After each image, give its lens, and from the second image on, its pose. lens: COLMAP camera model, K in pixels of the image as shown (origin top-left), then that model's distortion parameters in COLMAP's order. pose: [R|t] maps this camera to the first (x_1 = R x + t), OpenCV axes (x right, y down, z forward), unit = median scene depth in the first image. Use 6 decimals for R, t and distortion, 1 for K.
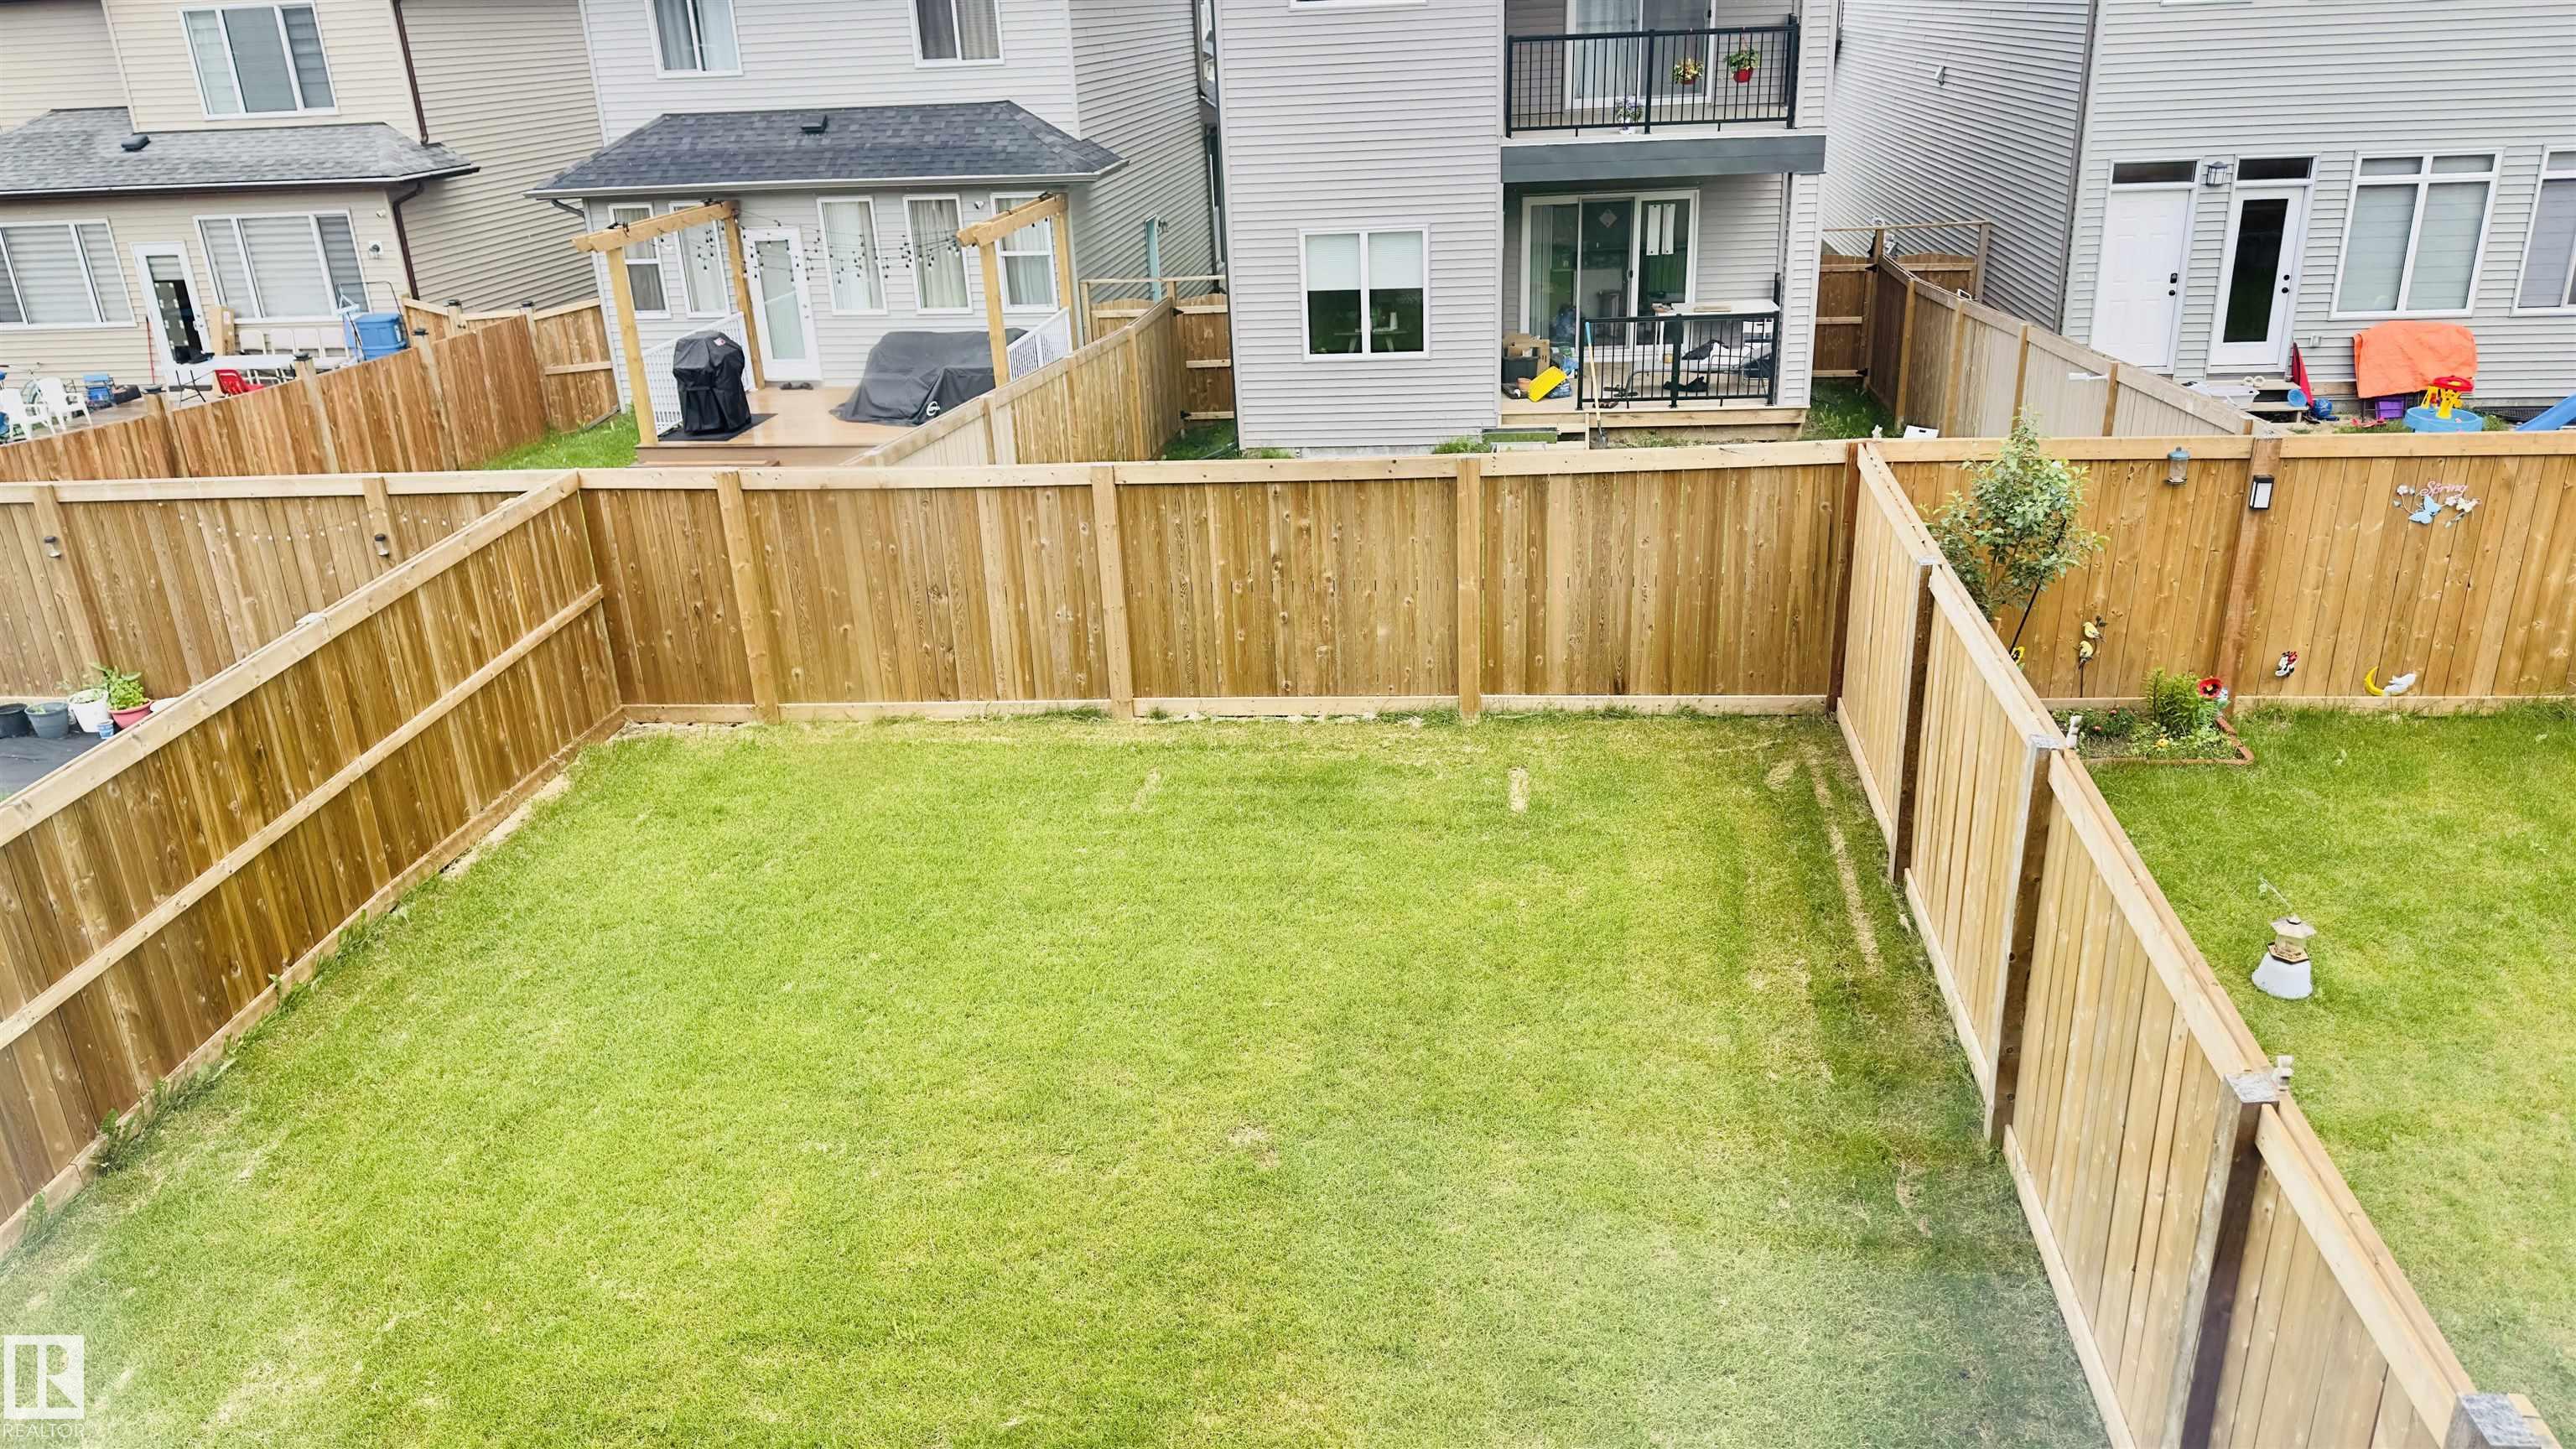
lens RADIAL K [[1775.5, 0, 1293.9], [0, 1775.5, 773.7], [0, 0, 1]] dist [0.099896, -0.129108]
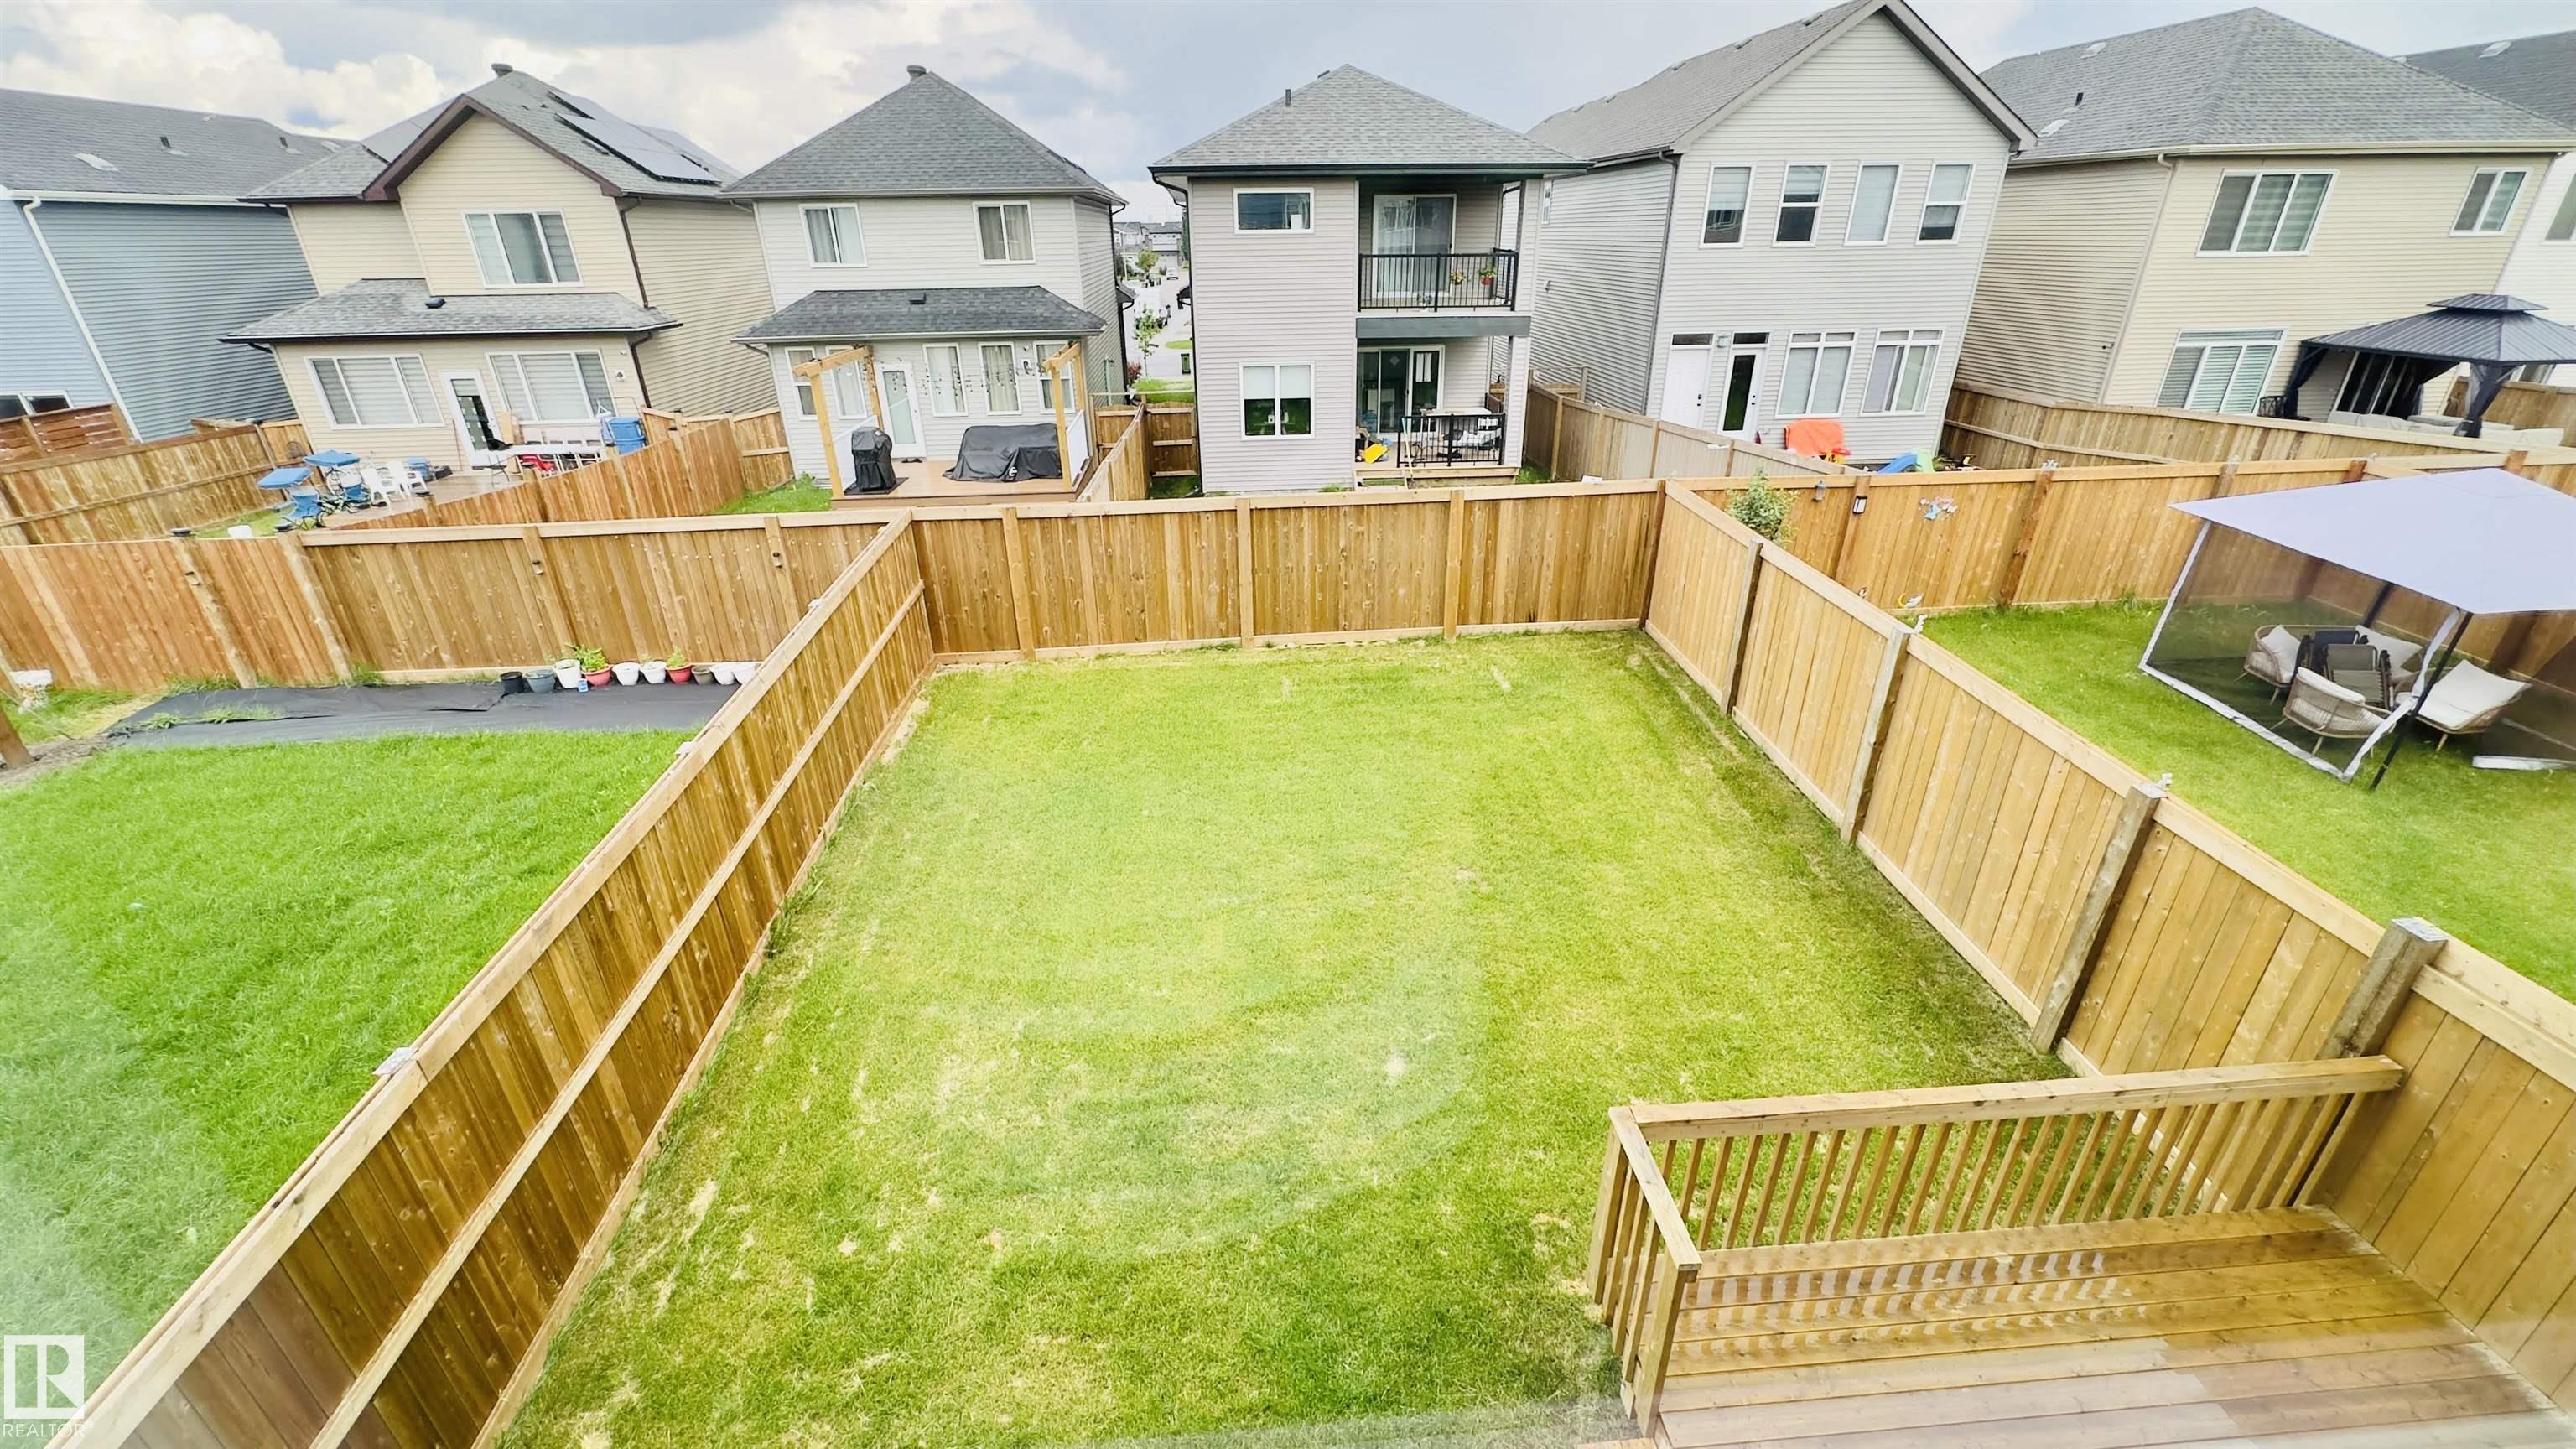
lens RADIAL K [[1027.9, 0, 1286.7], [0, 1027.9, 727.8], [0, 0, 1]] dist [0.001205, 0.000423]
pose [[0.980597, -0.057428, 0.187435, -0.240506], [0.050084, 0.997789, 0.043690, 0.003426], [-0.189529, -0.033455, 0.981305, 0.026670]]
